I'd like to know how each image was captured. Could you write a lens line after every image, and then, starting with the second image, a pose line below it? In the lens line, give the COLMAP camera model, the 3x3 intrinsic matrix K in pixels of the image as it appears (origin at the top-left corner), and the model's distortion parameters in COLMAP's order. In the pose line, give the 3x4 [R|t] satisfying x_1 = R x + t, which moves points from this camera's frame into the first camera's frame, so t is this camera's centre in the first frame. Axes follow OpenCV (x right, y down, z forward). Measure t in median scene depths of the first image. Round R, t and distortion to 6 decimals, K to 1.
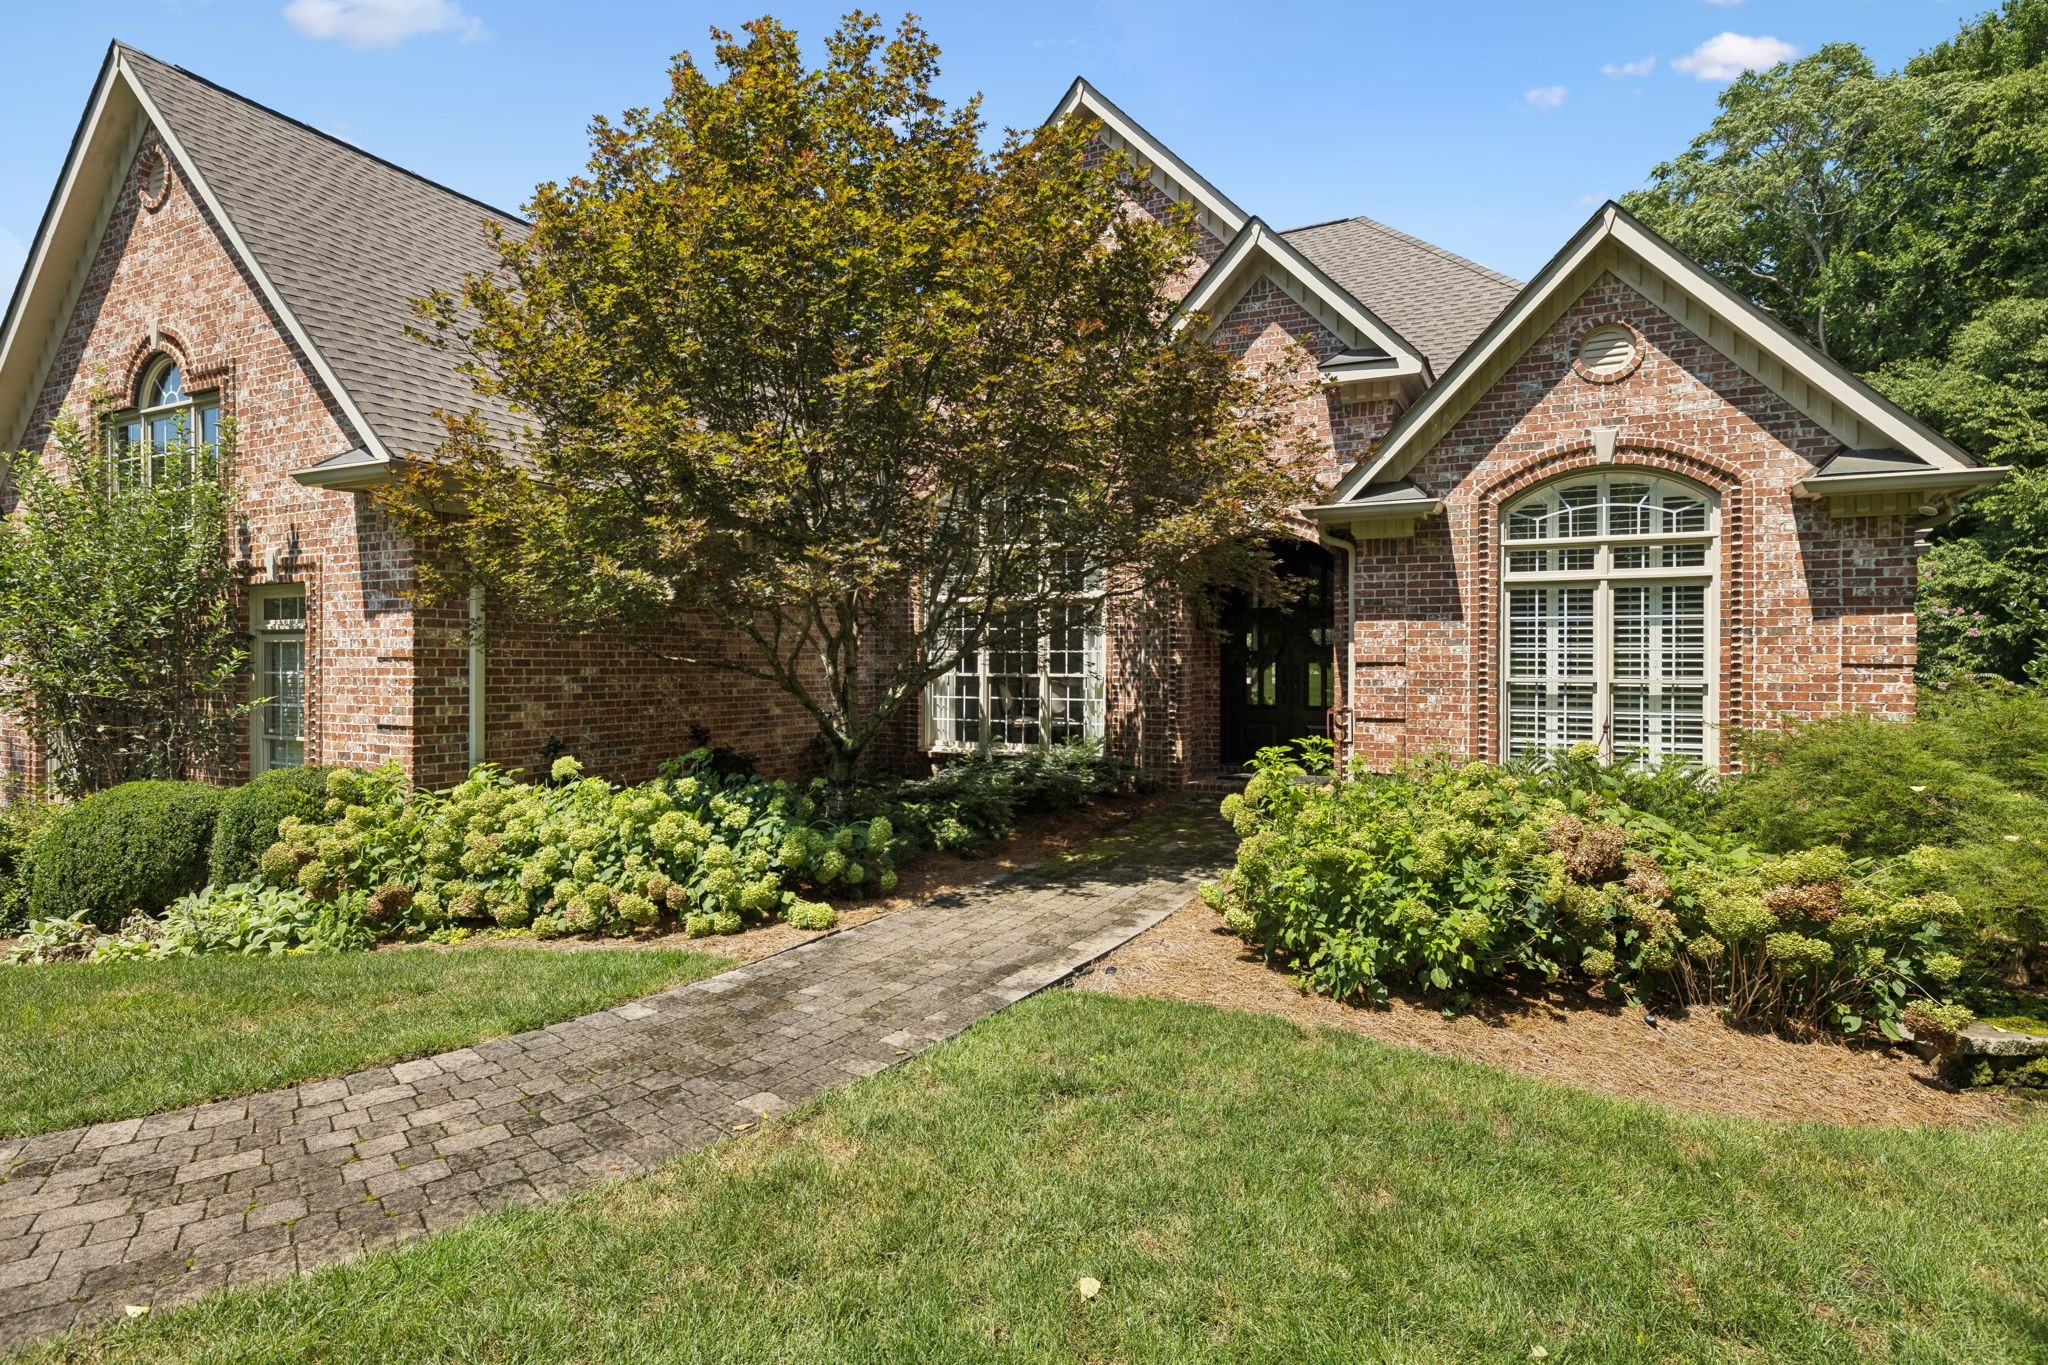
lens RADIAL K [[998.0, 0, 1024.6], [0, 998.0, 671.1], [0, 0, 1]] dist [-0.006866, -0.000410]
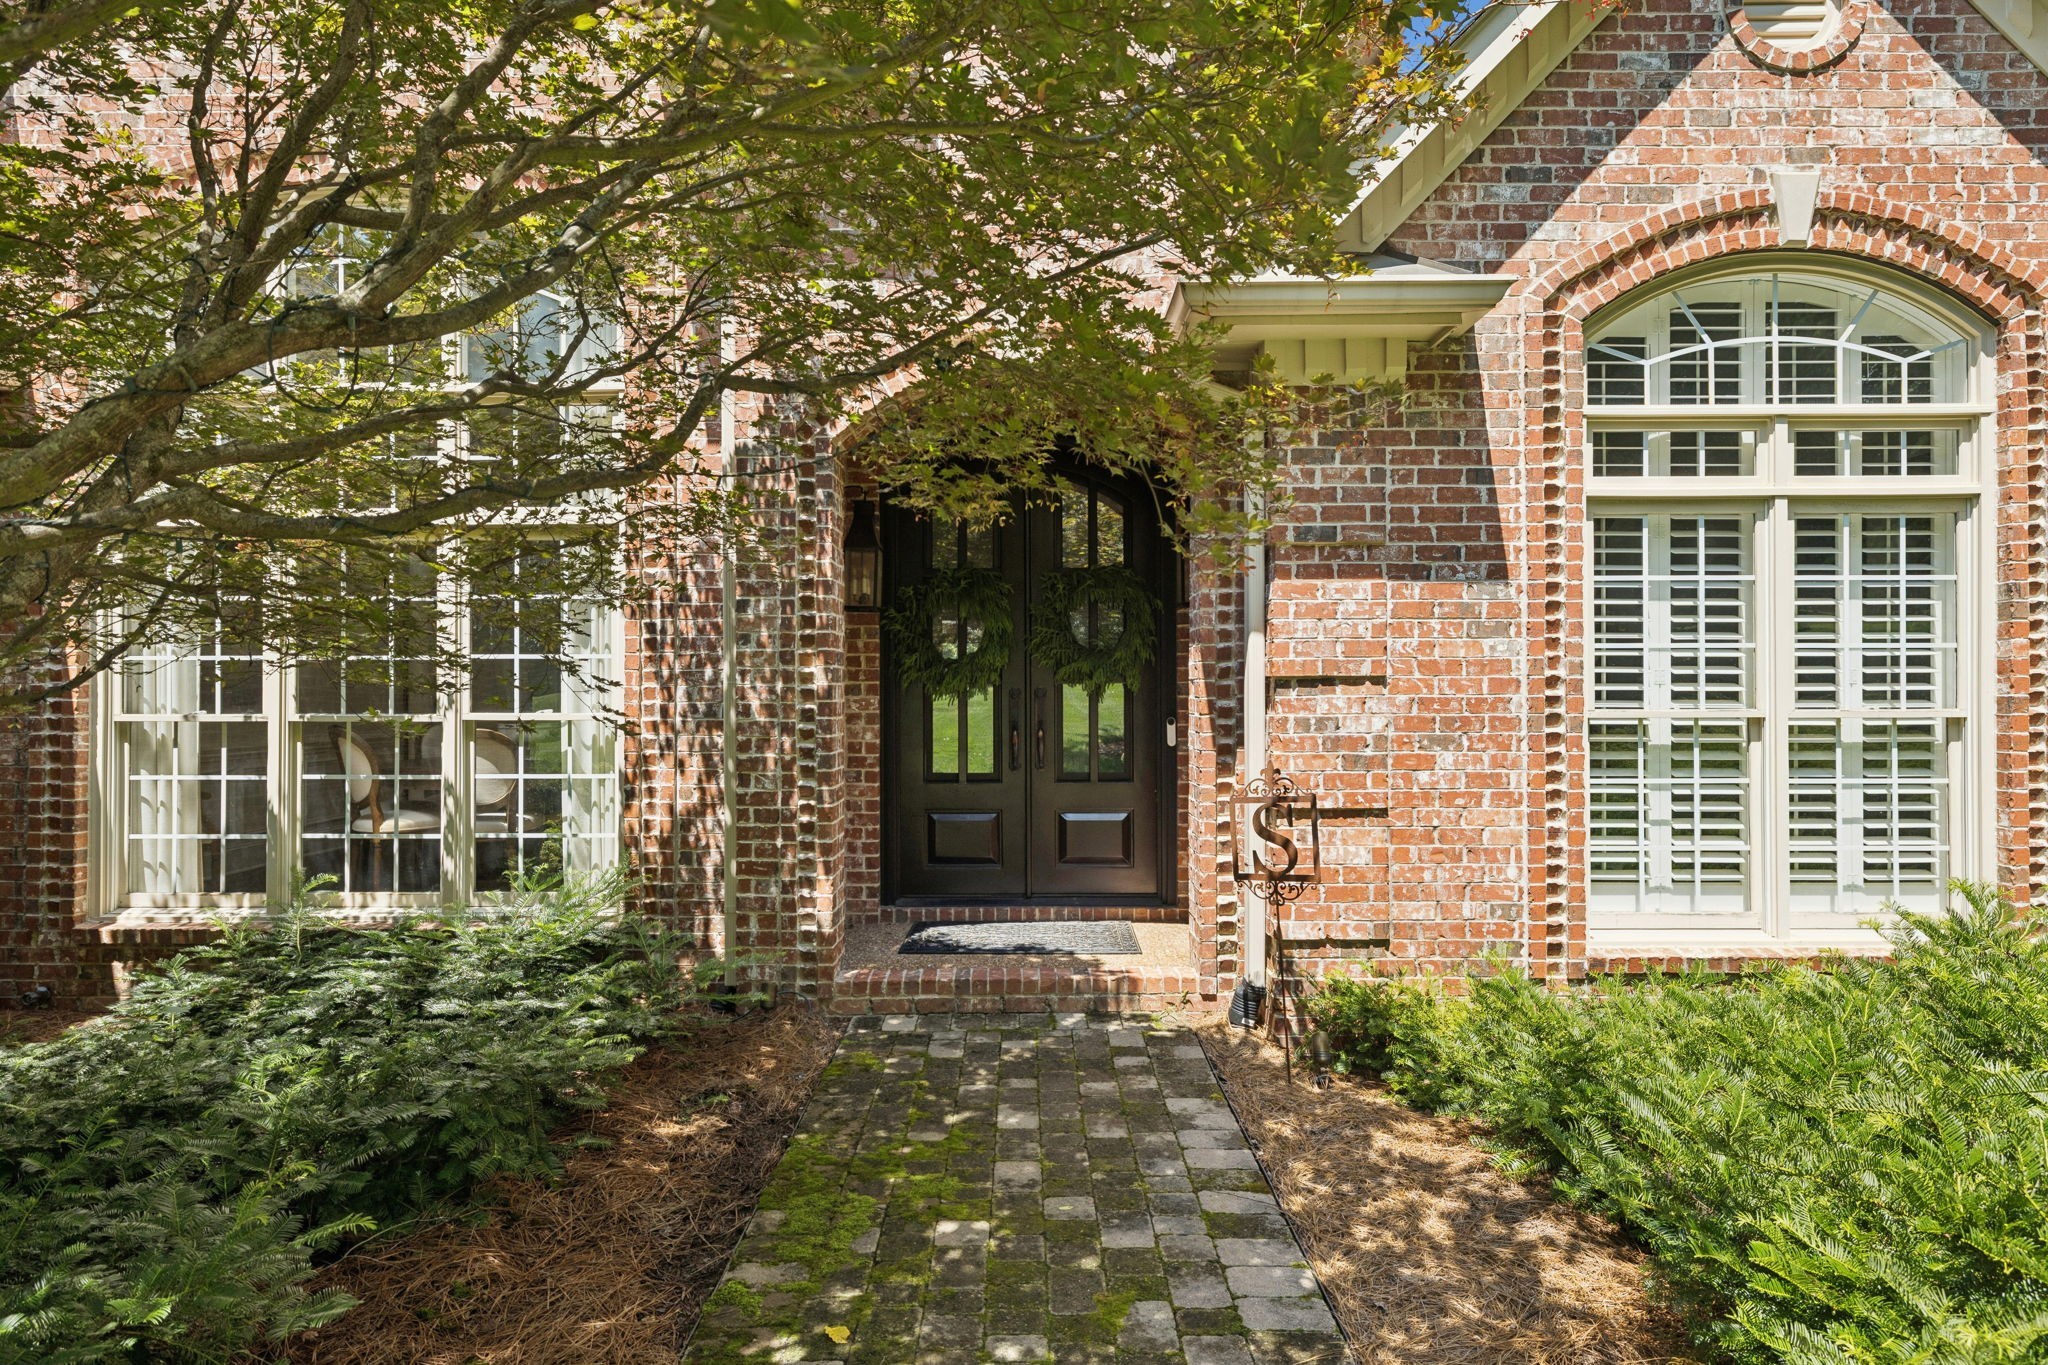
lens RADIAL K [[1081.0, 0, 1017.4], [0, 1081.0, 691.4], [0, 0, 1]] dist [0.001695, 0.000110]
pose [[0.888742, -0.002156, 0.458402, 0.029125], [0.009897, 0.999846, -0.014485, 0.002926], [-0.458301, 0.017410, 0.888627, 0.685873]]
